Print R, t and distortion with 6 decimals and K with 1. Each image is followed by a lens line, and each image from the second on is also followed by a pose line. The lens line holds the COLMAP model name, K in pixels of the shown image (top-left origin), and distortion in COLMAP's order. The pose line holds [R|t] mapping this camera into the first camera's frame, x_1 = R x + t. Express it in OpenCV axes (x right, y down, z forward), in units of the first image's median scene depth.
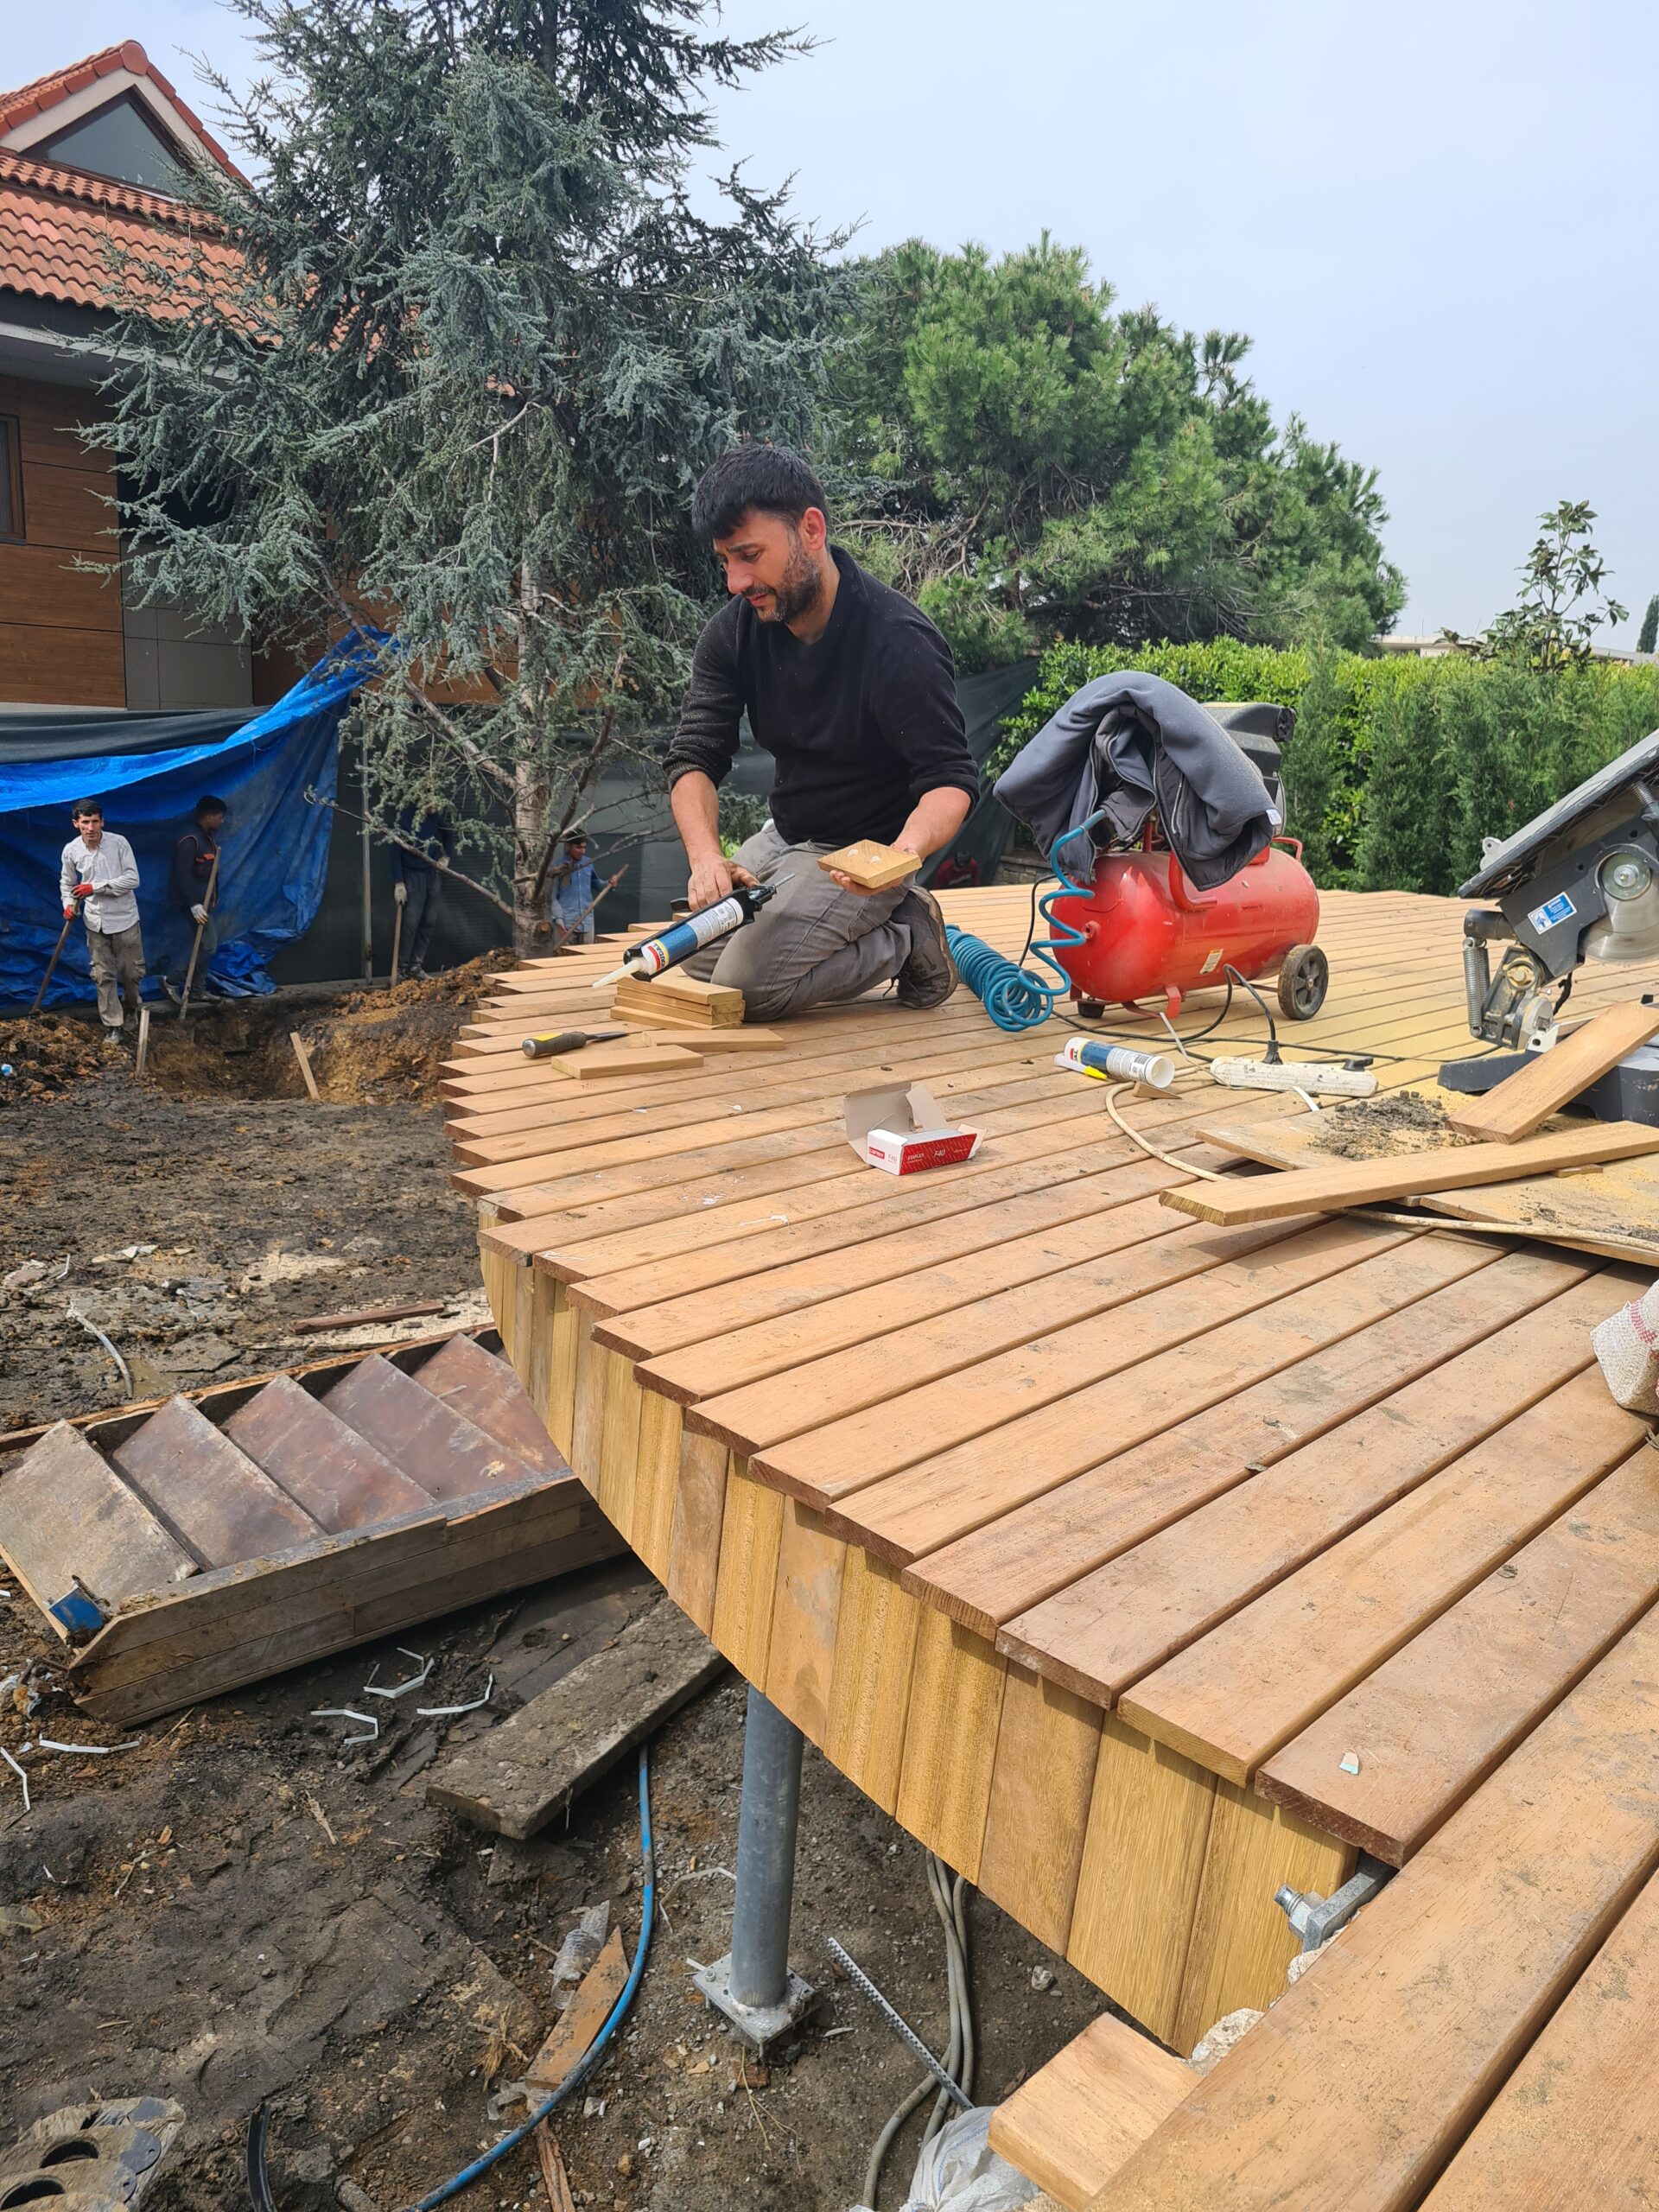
lens RADIAL K [[1644.8, 0, 828.9], [0, 1644.8, 1096.7], [0, 0, 1]] dist [0.046701, -0.012933]
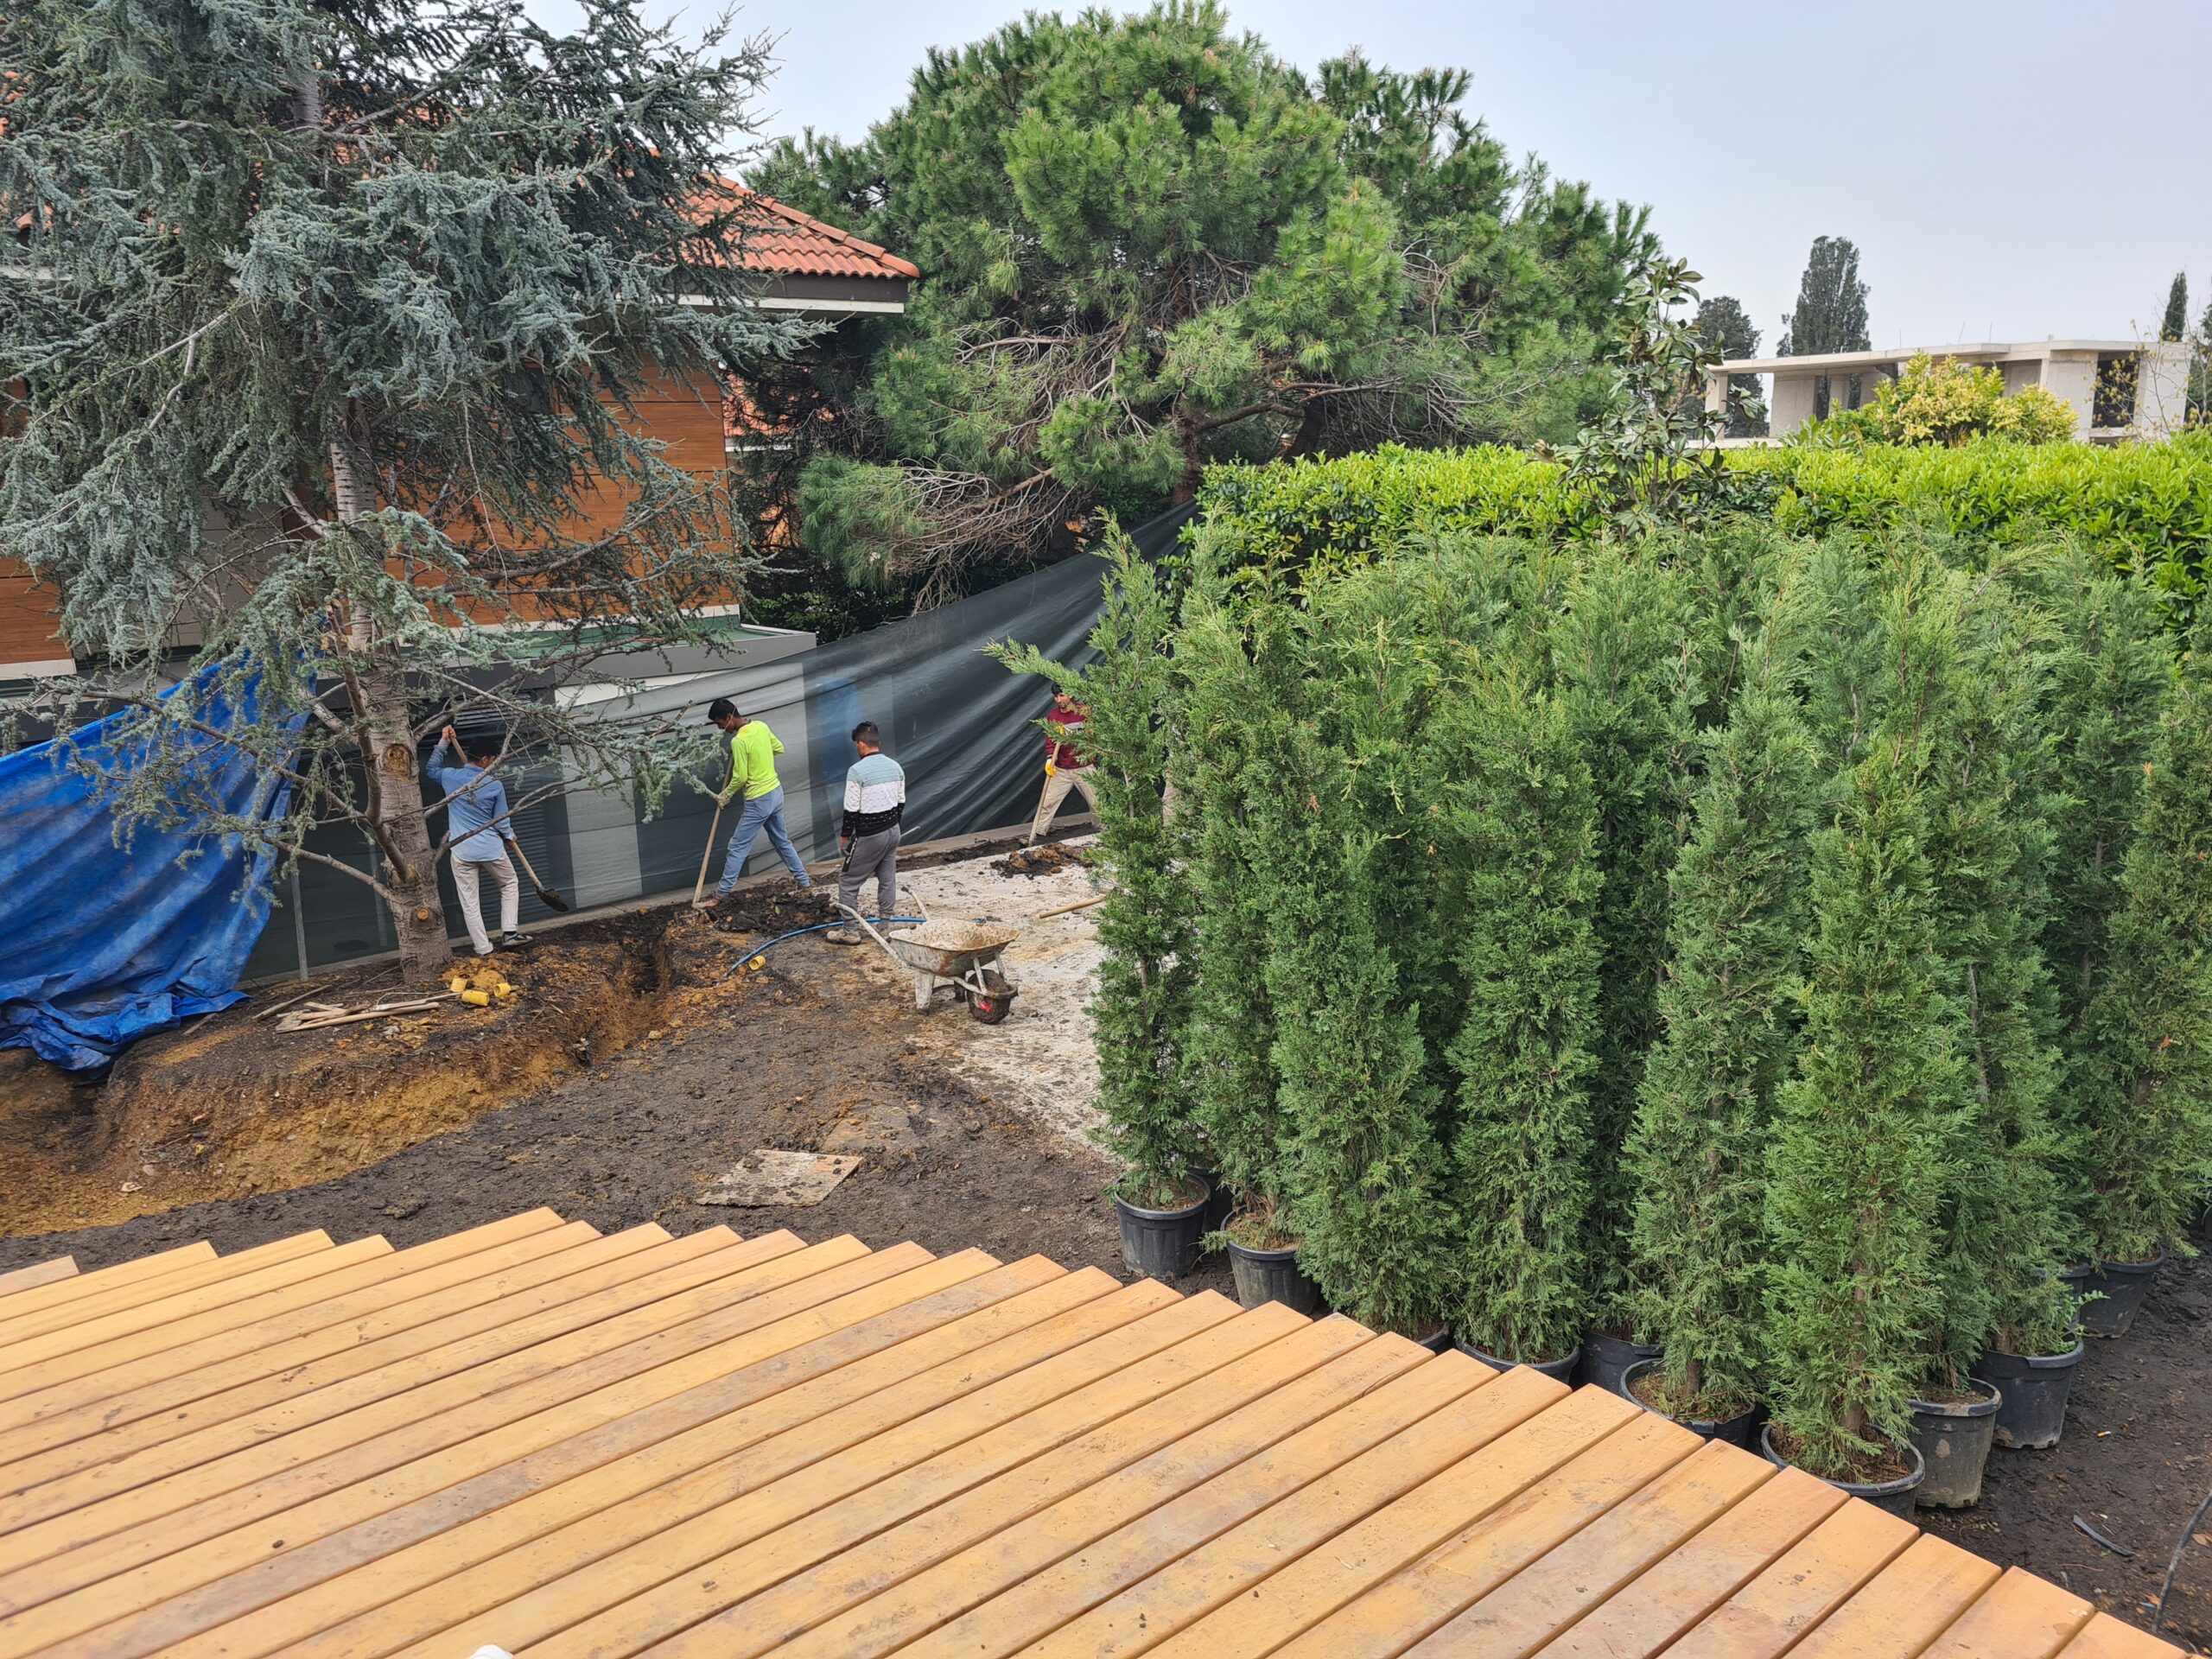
lens RADIAL K [[1644.8, 0, 1114.6], [0, 1644.8, 815.4], [0, 0, 1]] dist [0.046701, -0.012933]
pose [[0.986945, -0.065344, -0.147206, 0.200183], [0.060826, 0.997535, -0.034991, -0.072200], [0.149130, 0.025580, 0.988487, 0.176160]]
